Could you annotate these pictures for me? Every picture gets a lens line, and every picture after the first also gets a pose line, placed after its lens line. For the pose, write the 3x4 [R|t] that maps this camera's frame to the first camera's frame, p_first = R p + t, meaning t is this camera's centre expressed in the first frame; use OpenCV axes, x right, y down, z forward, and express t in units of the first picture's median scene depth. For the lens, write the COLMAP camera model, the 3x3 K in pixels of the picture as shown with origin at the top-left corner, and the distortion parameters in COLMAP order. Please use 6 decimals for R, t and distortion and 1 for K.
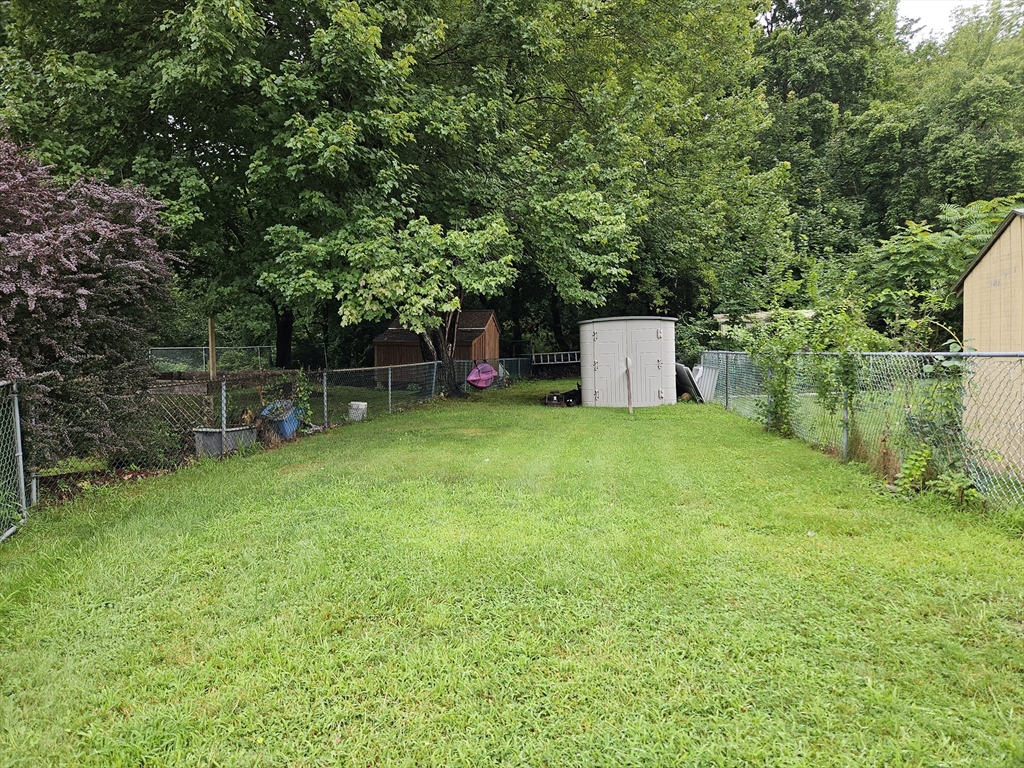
lens RADIAL K [[680.7, 0, 486.2], [0, 680.7, 368.9], [0, 0, 1]] dist [0.028121, -0.017343]
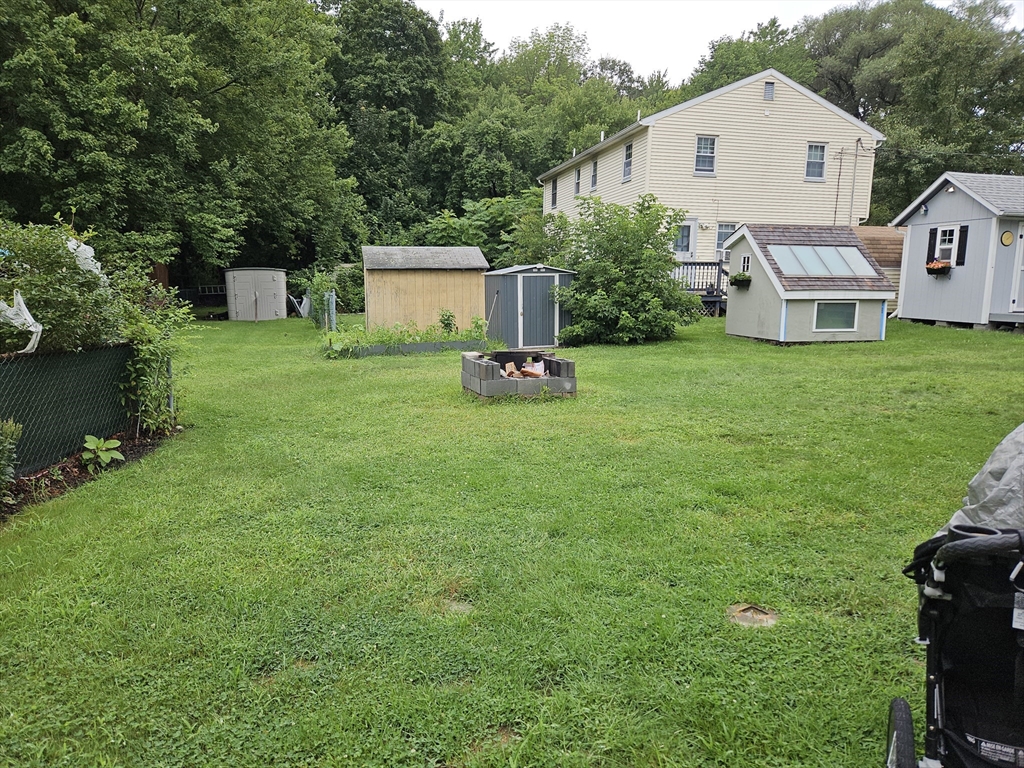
lens RADIAL K [[680.7, 0, 512.8], [0, 680.7, 389.8], [0, 0, 1]] dist [0.028121, -0.017343]
pose [[0.885587, -0.056362, 0.461042, -0.018105], [-0.005180, 0.991350, 0.131141, -0.000736], [-0.464445, -0.118525, 0.877635, -0.566258]]
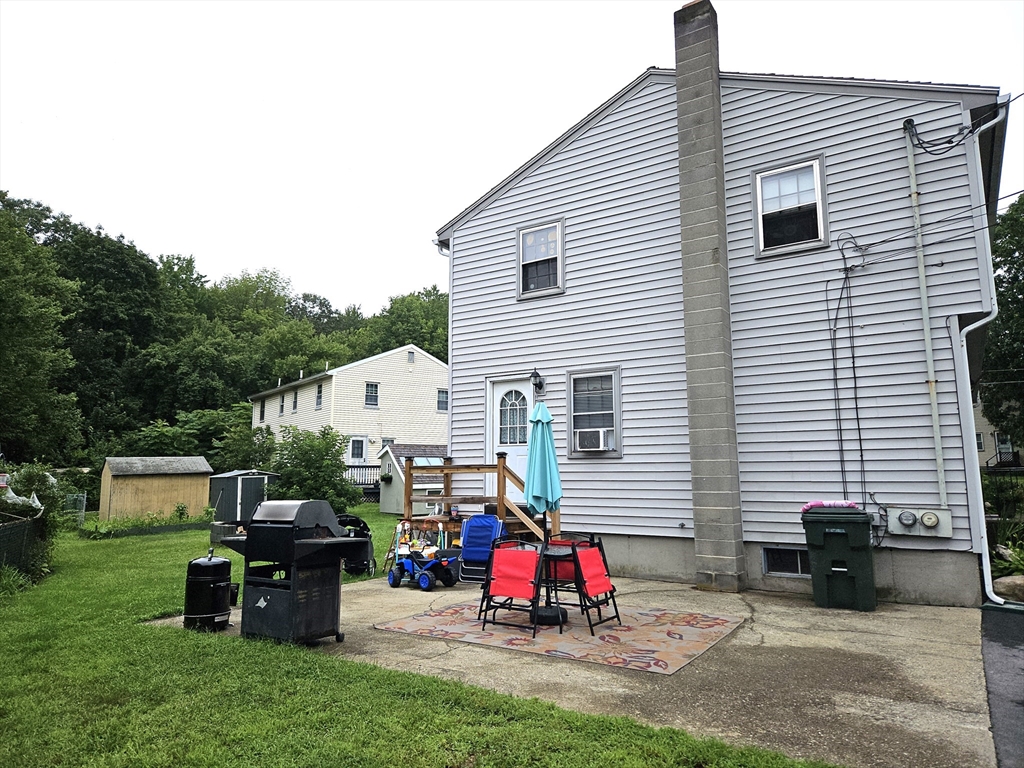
lens RADIAL K [[680.7, 0, 514.0], [0, 680.7, 386.9], [0, 0, 1]] dist [0.028121, -0.017343]
pose [[0.620622, 0.105236, 0.777016, -0.243743], [0.023870, 0.987958, -0.152871, 0.007149], [-0.783747, 0.113422, 0.610636, -0.916191]]
